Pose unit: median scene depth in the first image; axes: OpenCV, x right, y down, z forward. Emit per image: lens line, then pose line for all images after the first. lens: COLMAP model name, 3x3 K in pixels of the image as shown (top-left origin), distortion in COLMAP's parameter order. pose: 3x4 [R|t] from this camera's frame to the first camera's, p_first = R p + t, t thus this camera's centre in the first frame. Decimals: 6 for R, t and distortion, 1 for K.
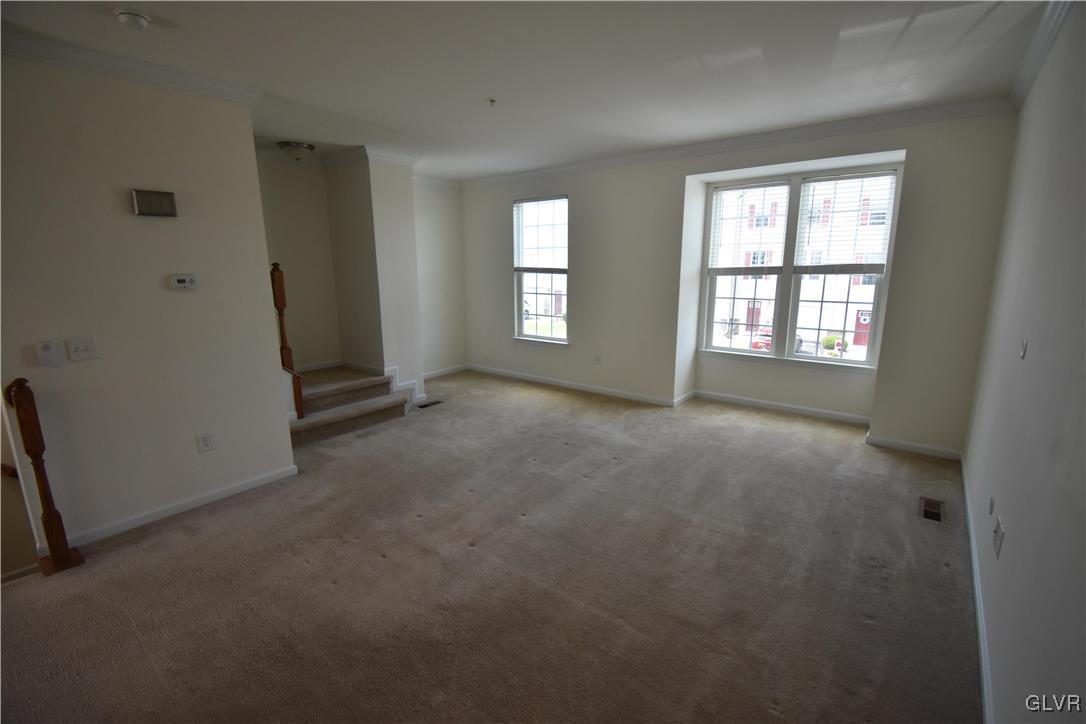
lens RADIAL K [[477.5, 0, 546.5], [0, 477.5, 363.6], [0, 0, 1]] dist [0.026440, -0.028939]
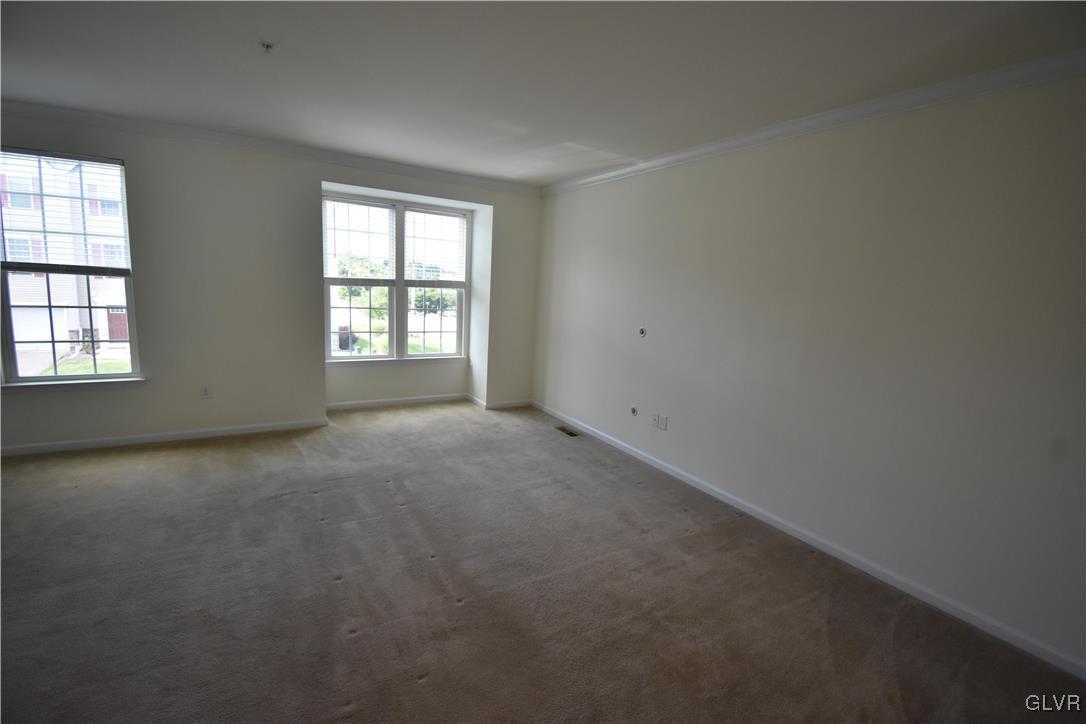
lens RADIAL K [[477.5, 0, 546.5], [0, 477.5, 363.6], [0, 0, 1]] dist [0.026440, -0.028939]
pose [[0.353649, -0.131909, 0.926030, -0.468678], [0.134748, 0.986864, 0.089115, -0.058177], [-0.925621, 0.093266, 0.366779, 0.266937]]
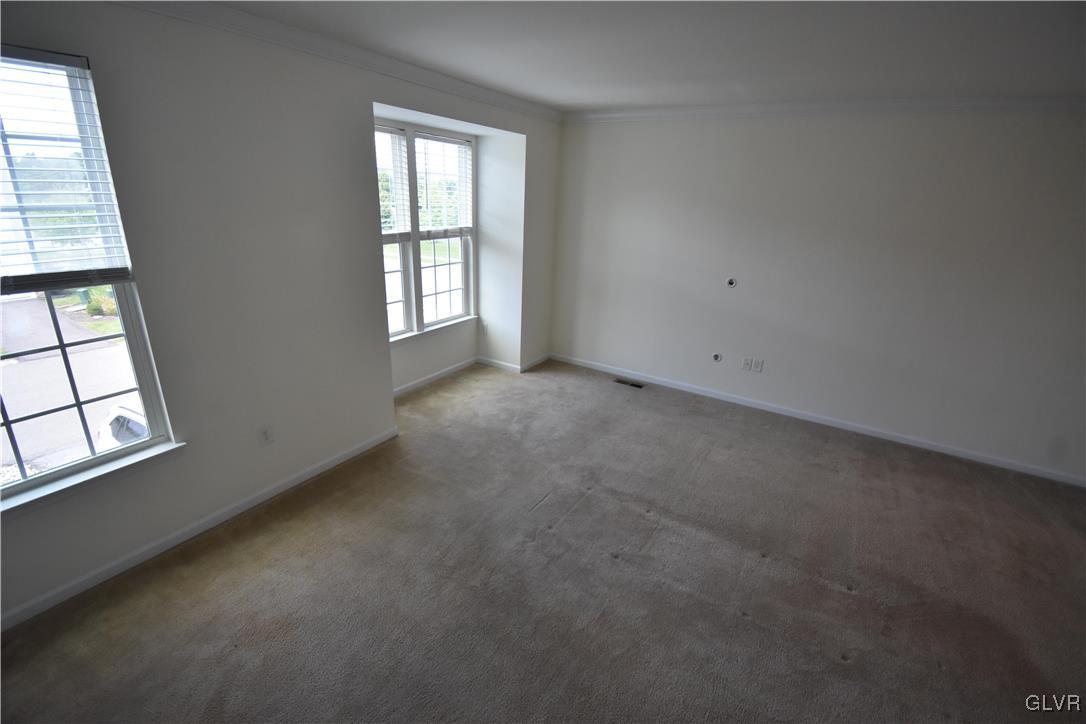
lens RADIAL K [[477.5, 0, 546.5], [0, 477.5, 363.6], [0, 0, 1]] dist [0.026440, -0.028939]
pose [[-0.116762, -0.332750, 0.935758, -0.446871], [0.160757, 0.923446, 0.348431, -0.248213], [-0.980063, 0.191113, -0.054332, 0.854549]]
